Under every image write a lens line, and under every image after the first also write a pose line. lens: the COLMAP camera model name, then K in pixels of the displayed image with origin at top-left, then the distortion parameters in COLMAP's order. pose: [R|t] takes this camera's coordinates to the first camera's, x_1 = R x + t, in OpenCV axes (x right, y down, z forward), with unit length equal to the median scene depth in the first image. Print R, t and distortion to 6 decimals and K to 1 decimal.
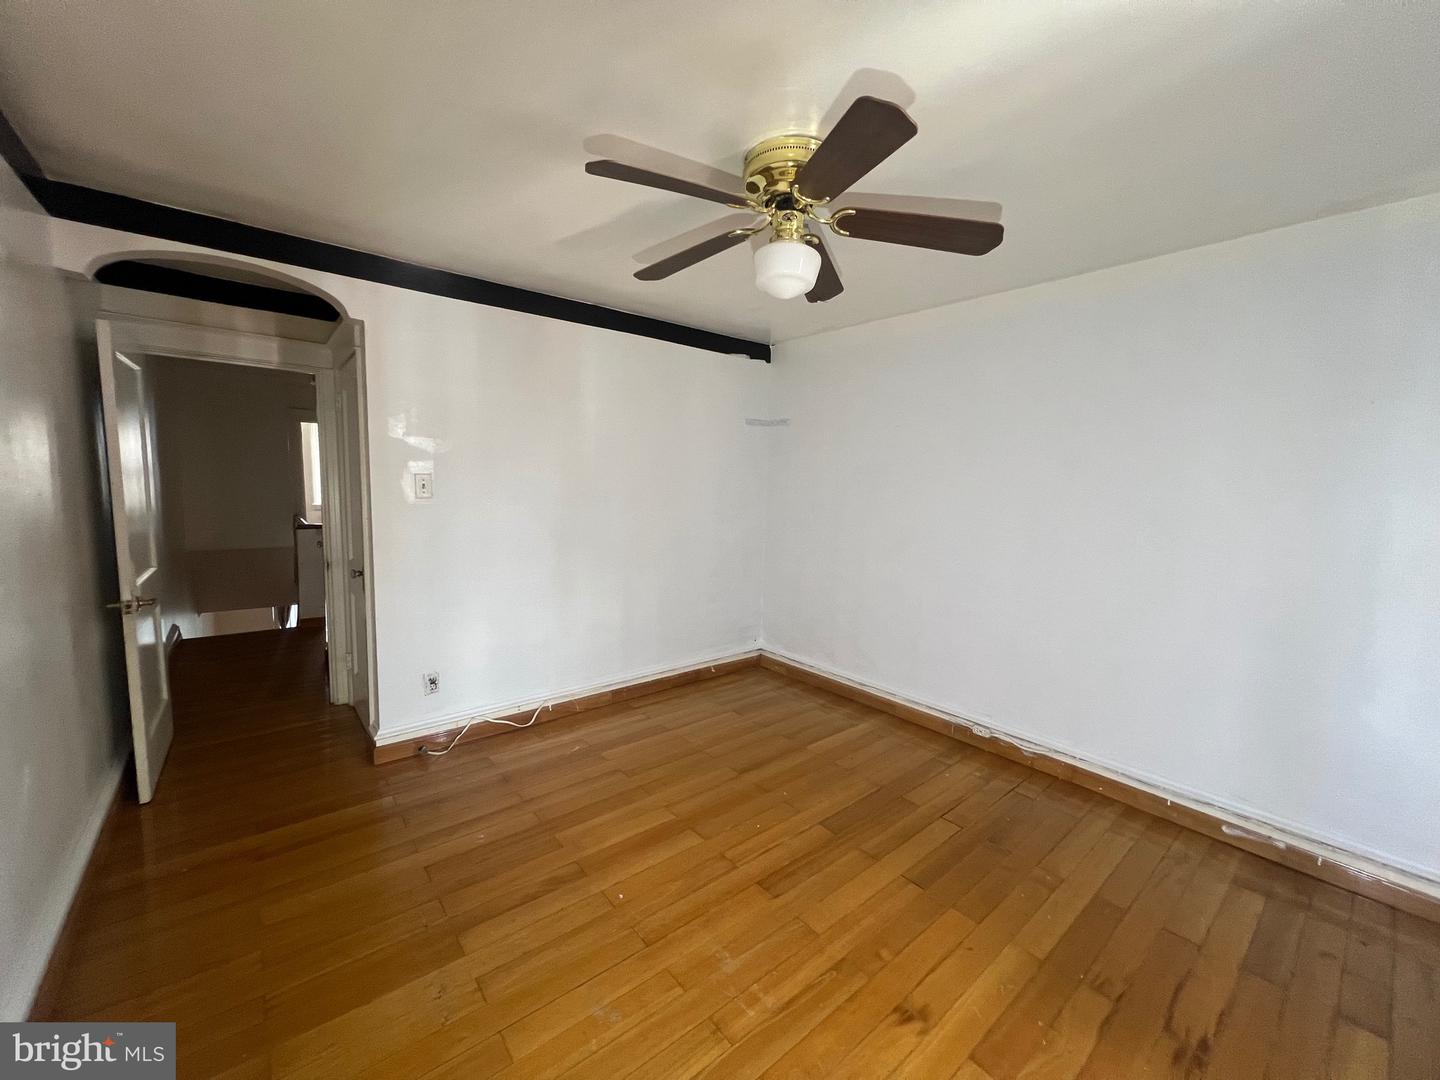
lens RADIAL K [[573.2, 0, 718.3], [0, 573.2, 538.1], [0, 0, 1]] dist [-0.003009, -0.000103]
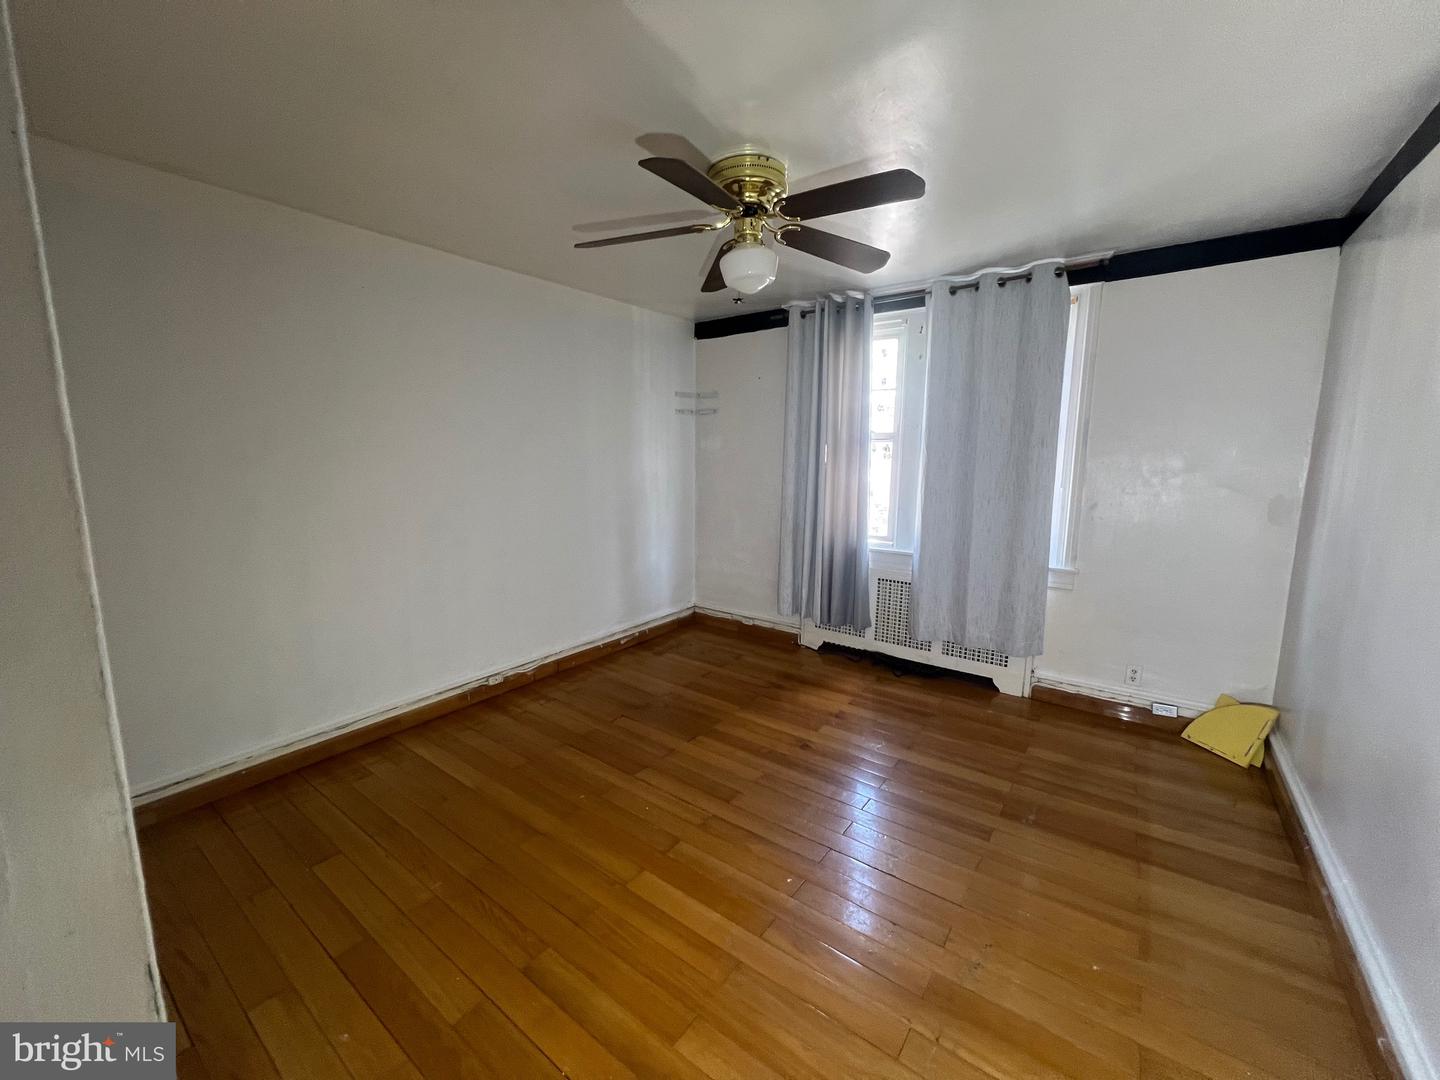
lens RADIAL K [[573.2, 0, 718.3], [0, 573.2, 538.1], [0, 0, 1]] dist [-0.003009, -0.000103]
pose [[-0.234468, -0.182370, 0.954864, -0.726122], [0.080797, 0.975191, 0.206092, -0.132219], [-0.968760, 0.125472, -0.213916, 0.914936]]
